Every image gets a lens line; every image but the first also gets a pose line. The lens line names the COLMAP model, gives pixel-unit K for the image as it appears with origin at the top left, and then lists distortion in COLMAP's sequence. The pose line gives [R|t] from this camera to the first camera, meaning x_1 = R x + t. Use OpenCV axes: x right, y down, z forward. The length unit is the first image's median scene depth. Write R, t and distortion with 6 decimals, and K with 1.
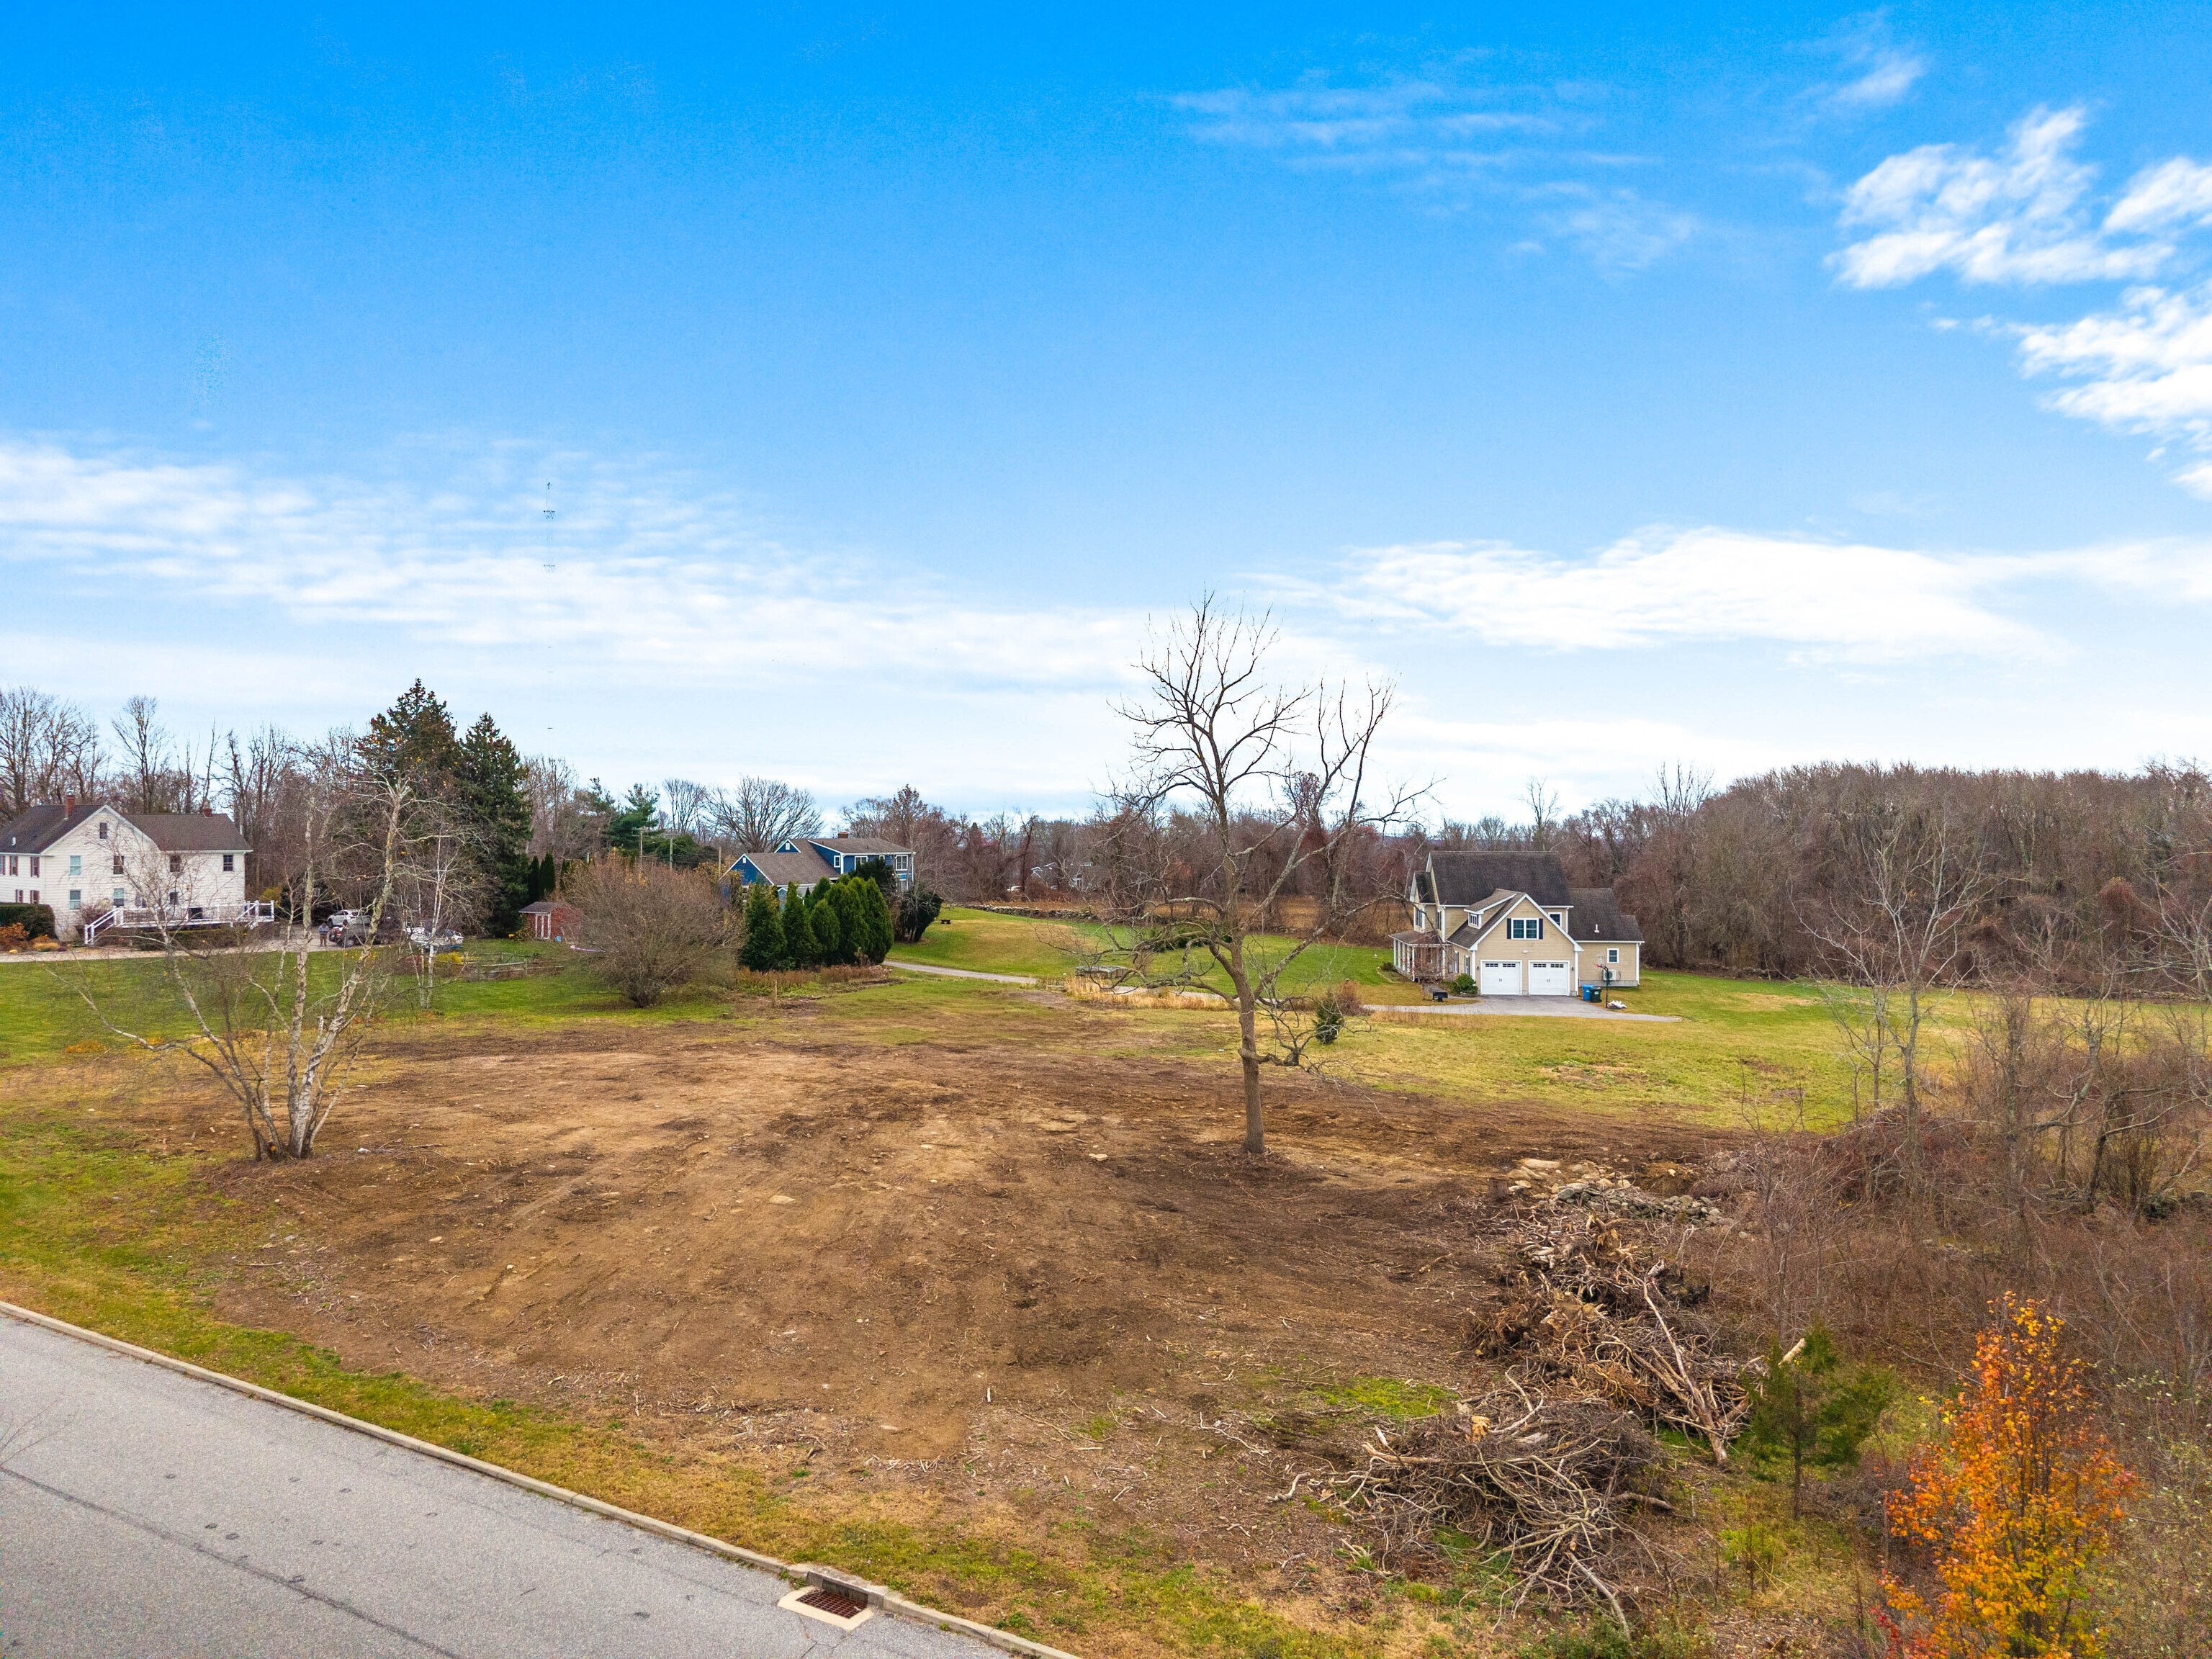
lens RADIAL K [[1480.4, 0, 1106.0], [0, 1480.4, 829.5], [0, 0, 1]] dist [0.020937, -0.016001]
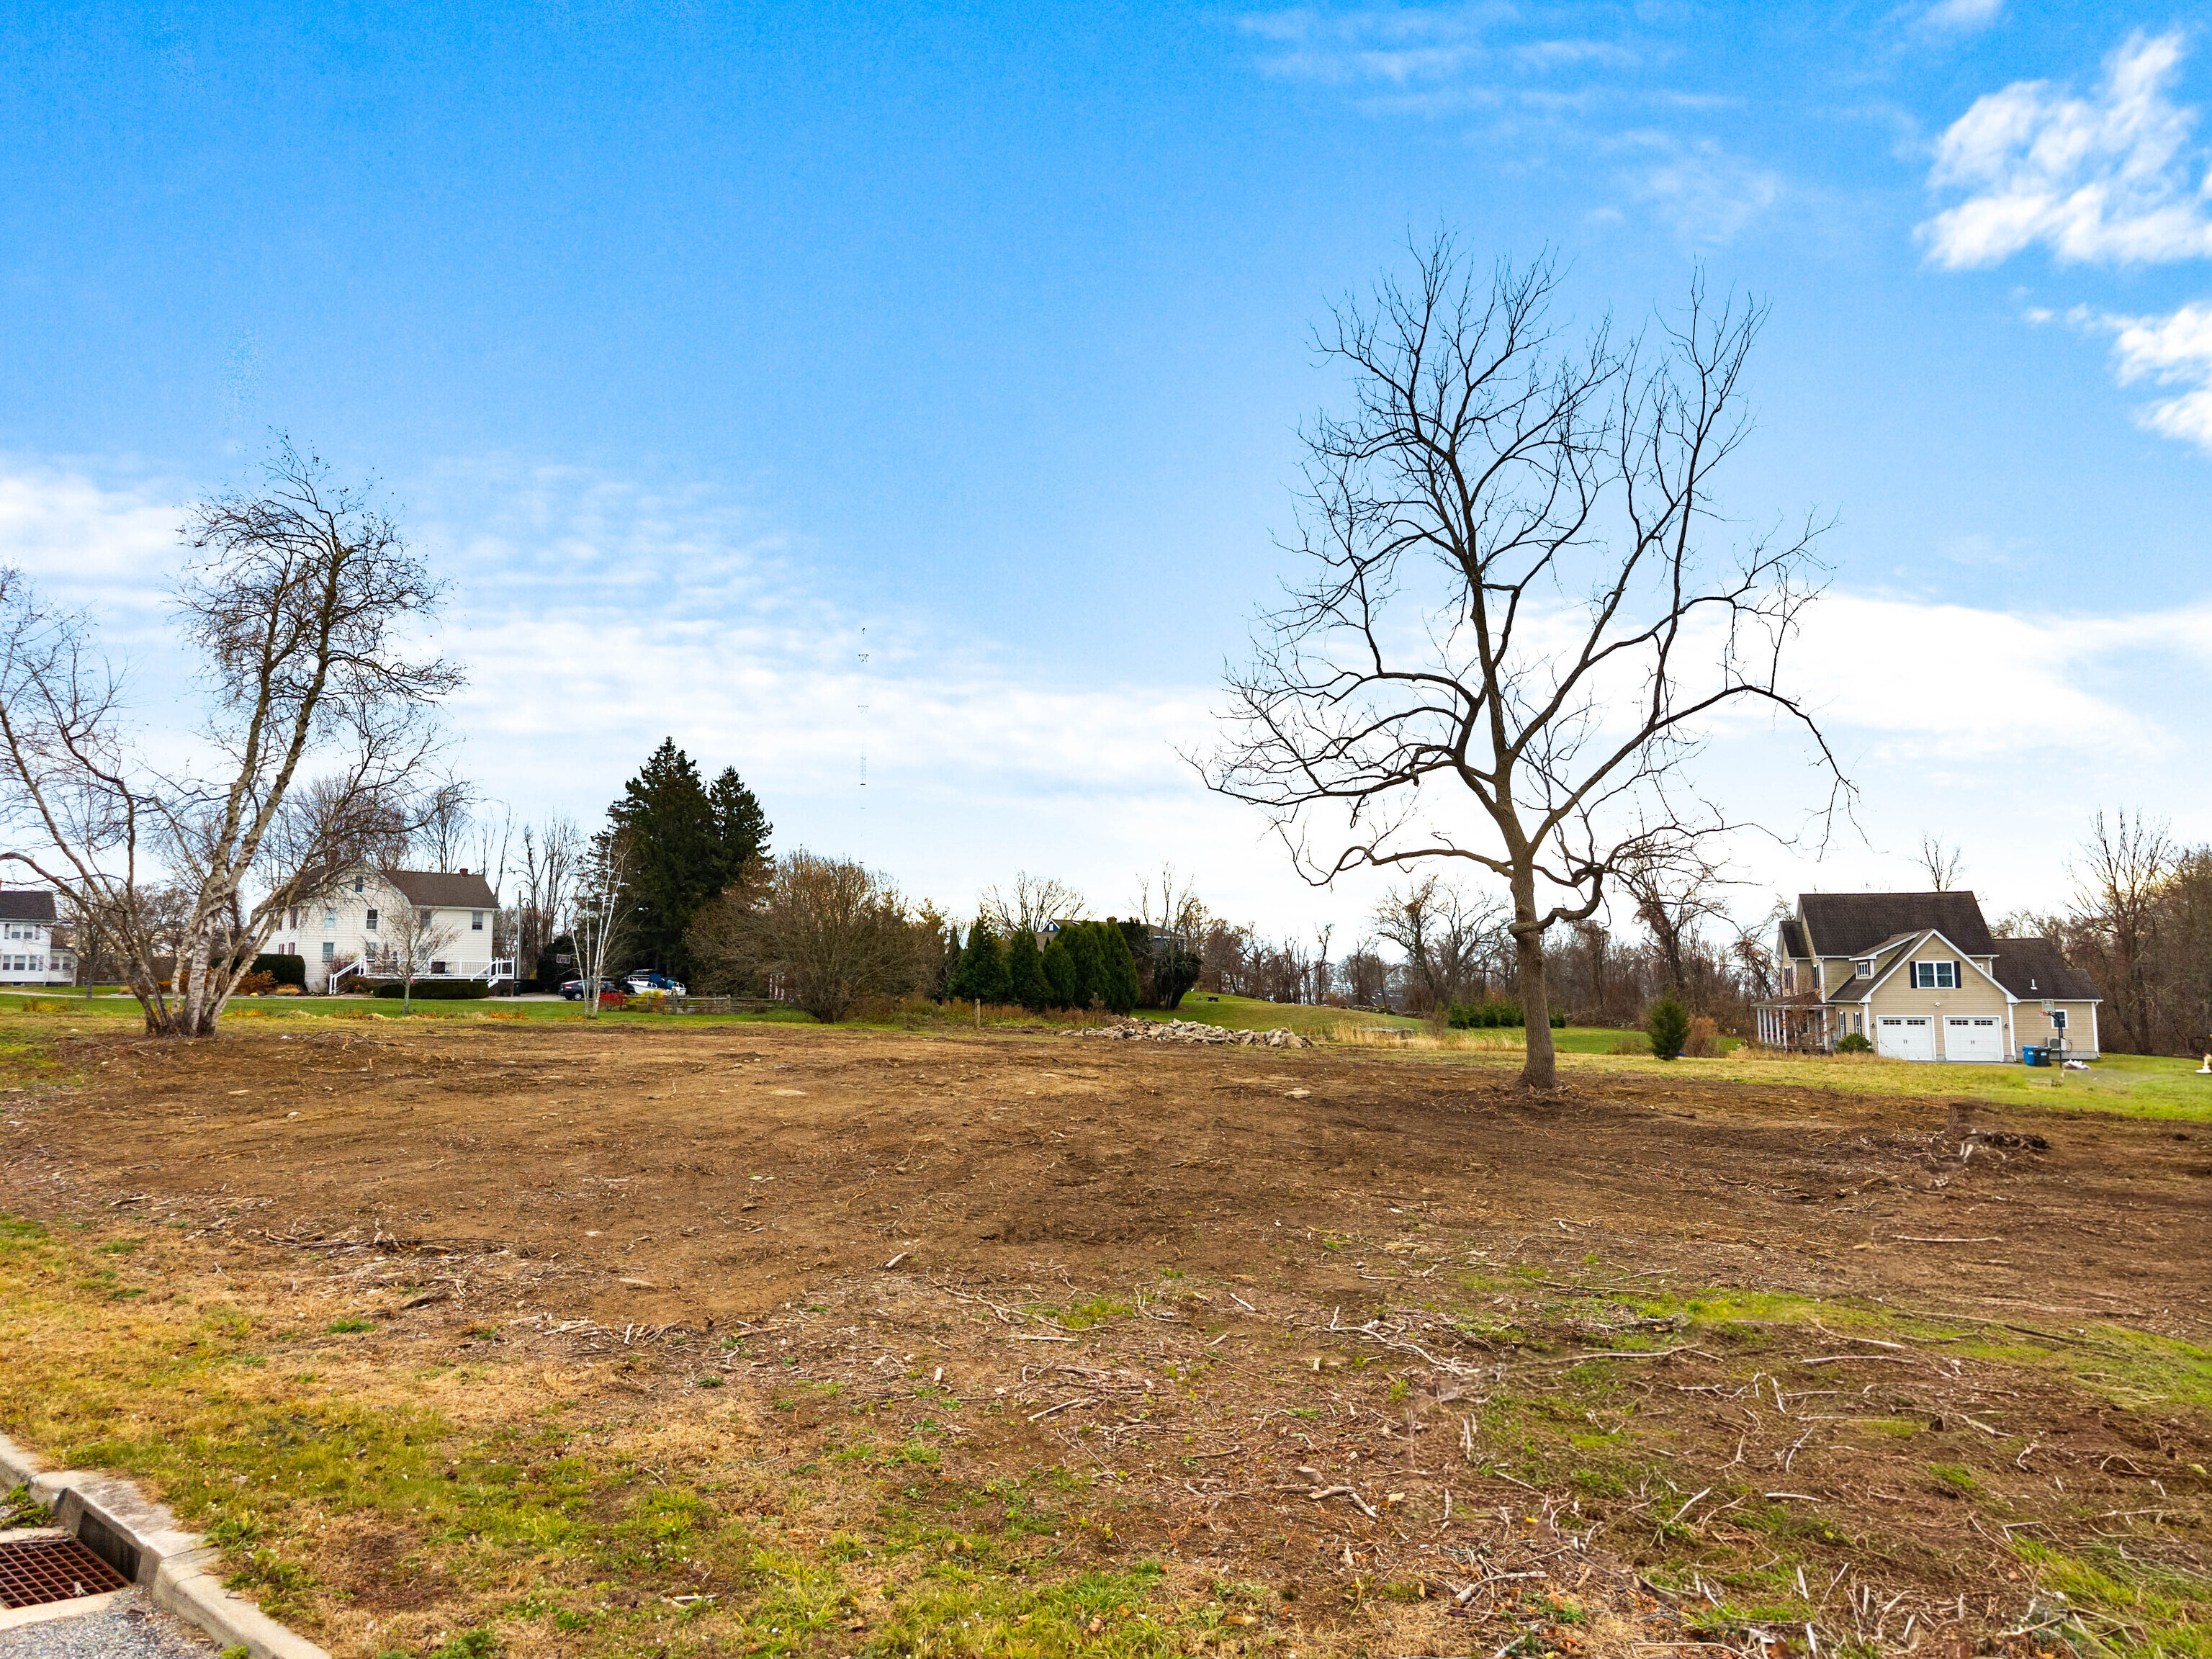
lens RADIAL K [[1480.4, 0, 1106.0], [0, 1480.4, 829.5], [0, 0, 1]] dist [0.020937, -0.016001]
pose [[0.977066, -0.025984, -0.211347, 0.024185], [0.002172, 0.993691, -0.112129, 0.078426], [0.212927, 0.109099, 0.970958, 0.141594]]
